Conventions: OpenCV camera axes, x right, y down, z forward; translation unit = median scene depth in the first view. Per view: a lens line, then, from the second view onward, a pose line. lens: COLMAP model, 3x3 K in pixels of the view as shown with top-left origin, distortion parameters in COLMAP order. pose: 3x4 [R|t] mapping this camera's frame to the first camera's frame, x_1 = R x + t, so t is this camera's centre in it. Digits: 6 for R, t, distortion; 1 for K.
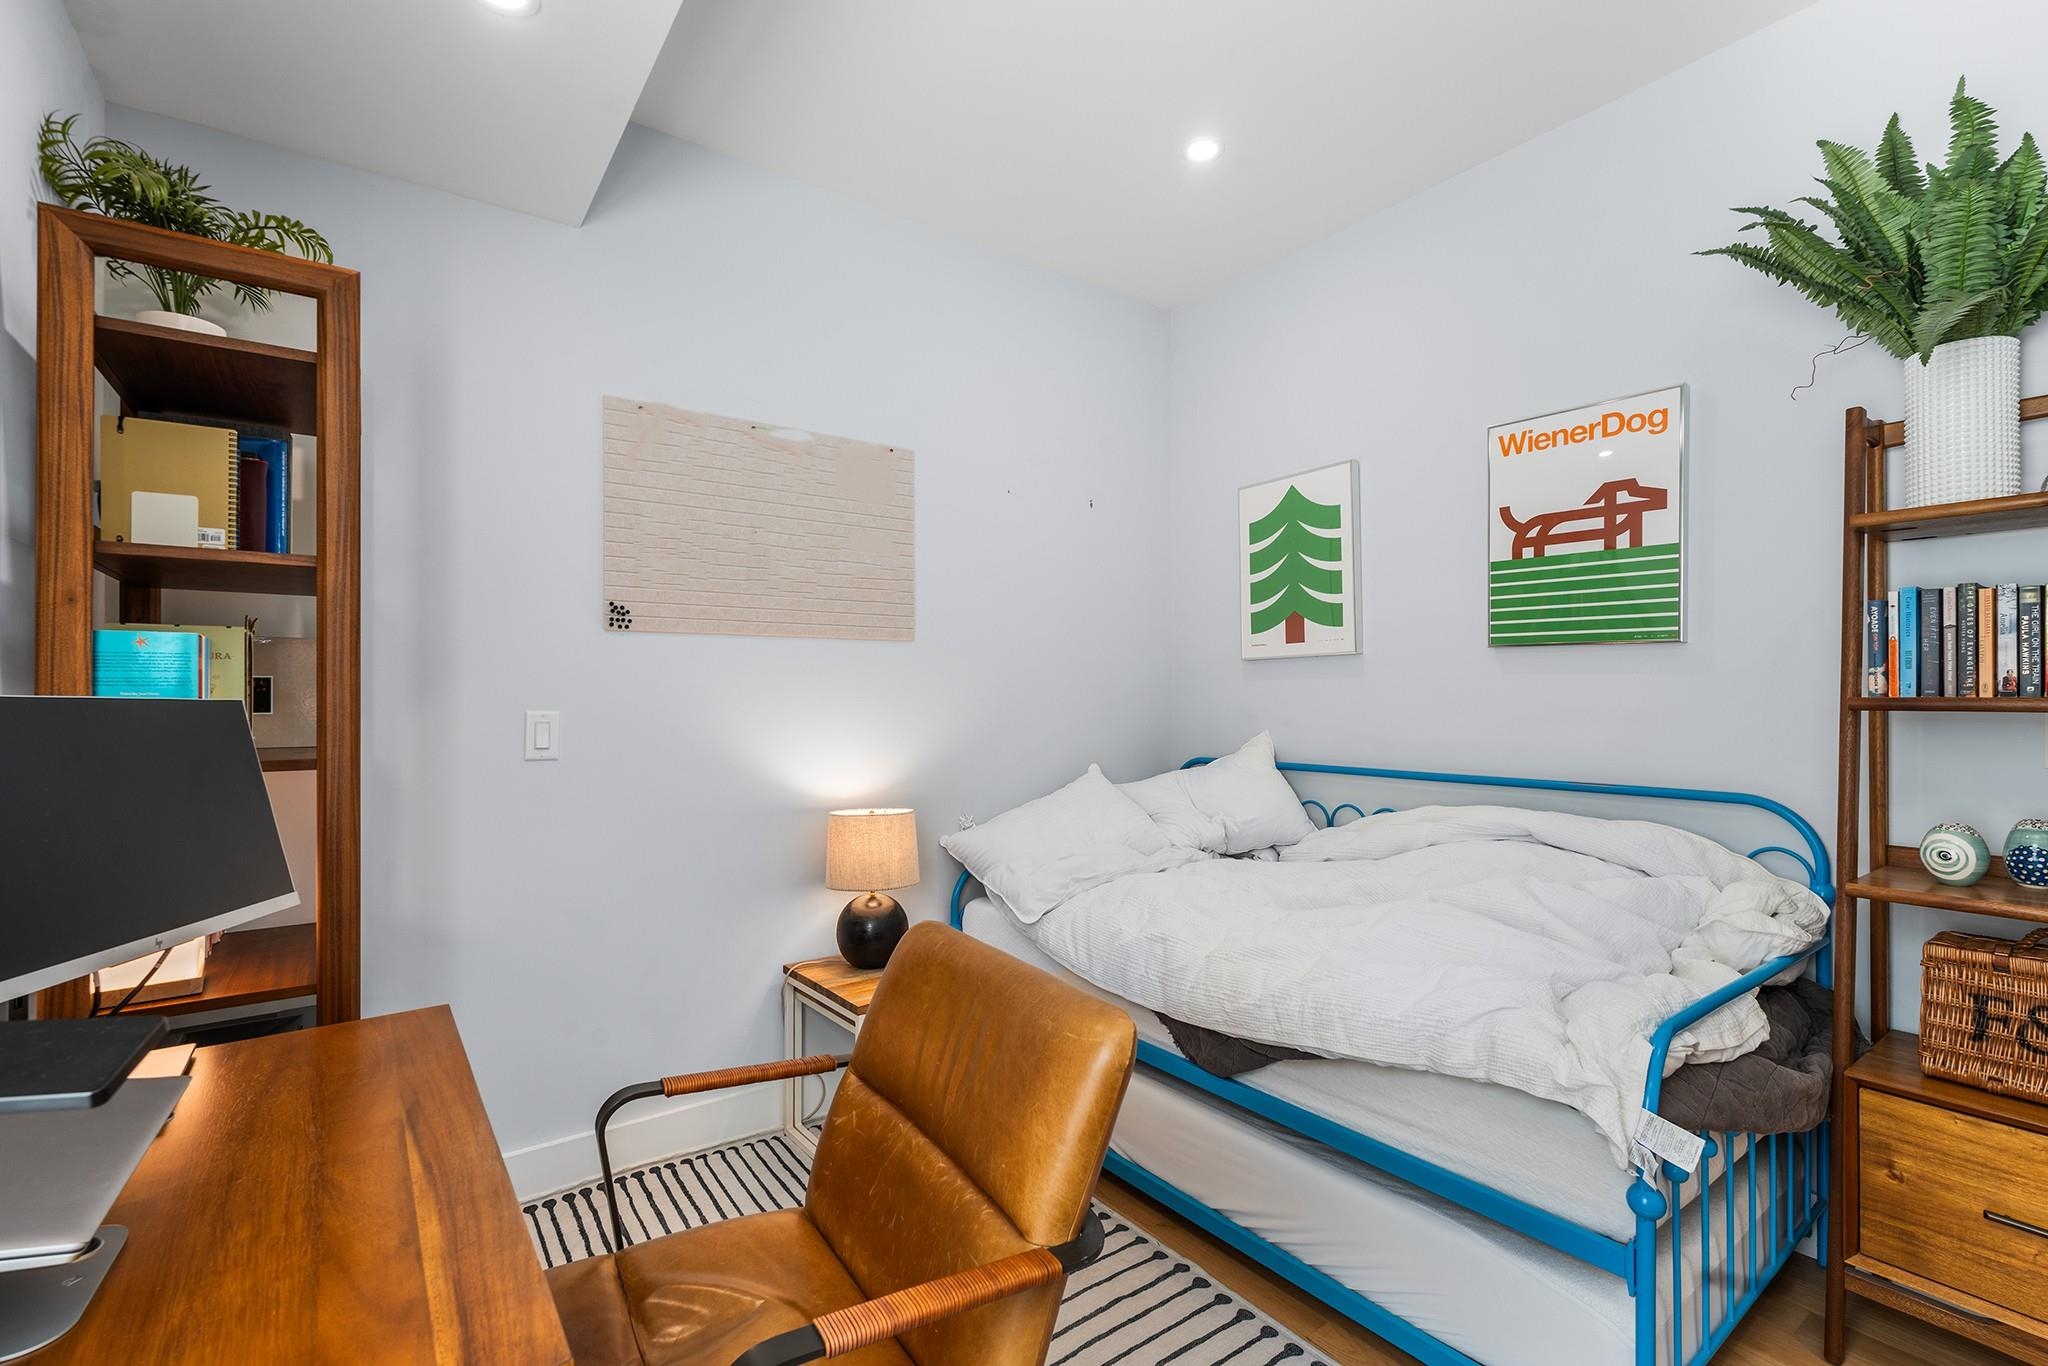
lens RADIAL K [[922.4, 0, 1026.2], [0, 922.4, 693.1], [0, 0, 1]] dist [-0.002725, 0.000299]
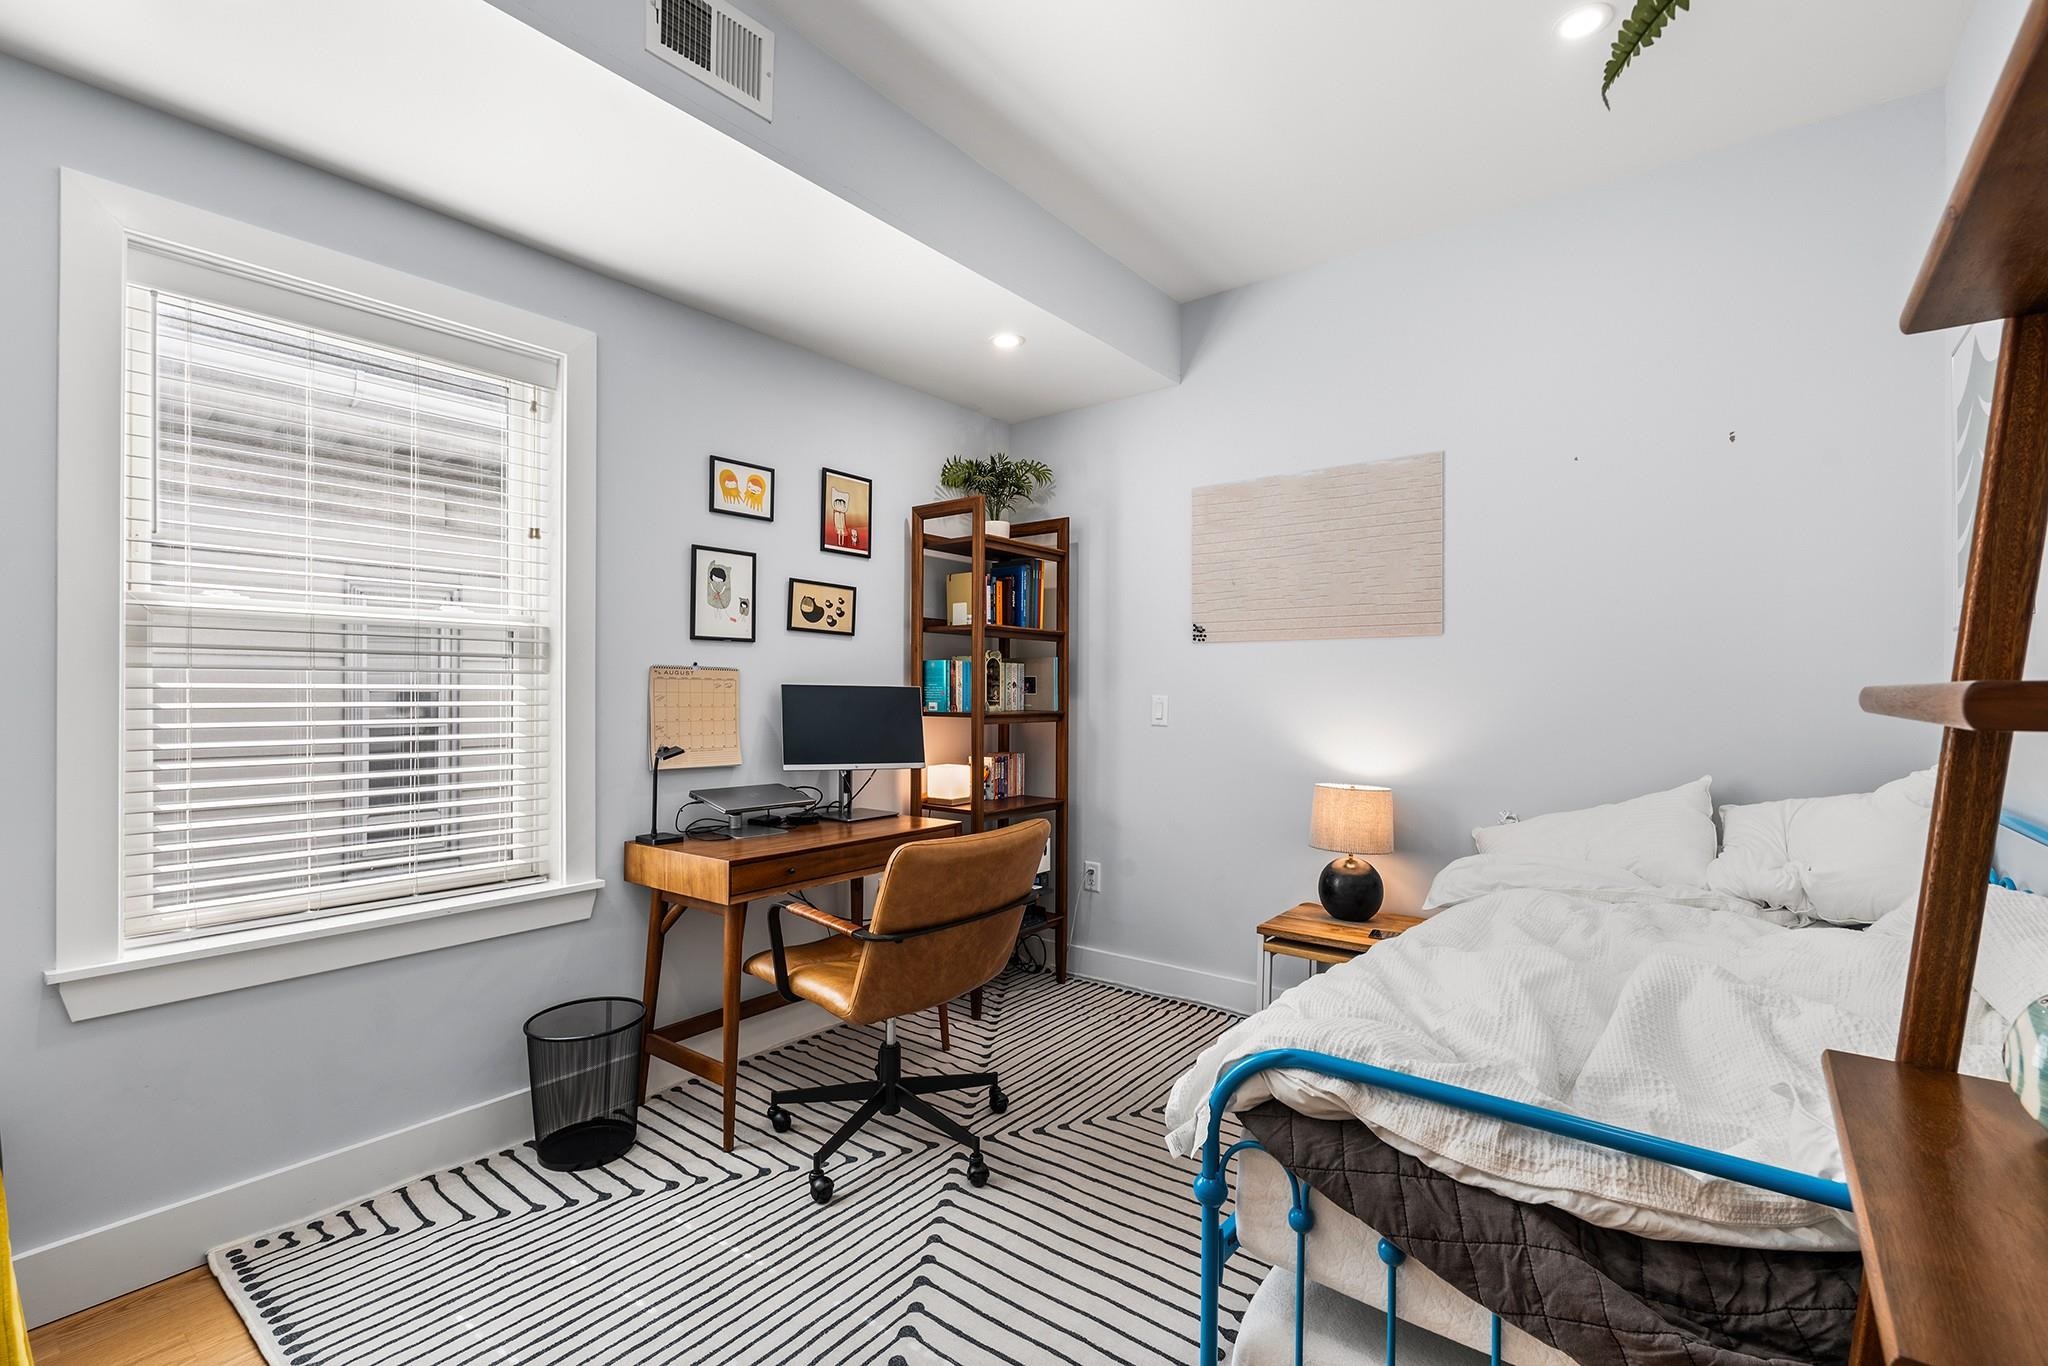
lens RADIAL K [[922.4, 0, 1026.2], [0, 922.4, 693.1], [0, 0, 1]] dist [-0.002725, 0.000299]
pose [[0.277534, 0.006375, -0.960695, 0.913246], [-0.000469, 0.999979, 0.006500, 0.004007], [0.960716, -0.001353, 0.277531, 0.310852]]
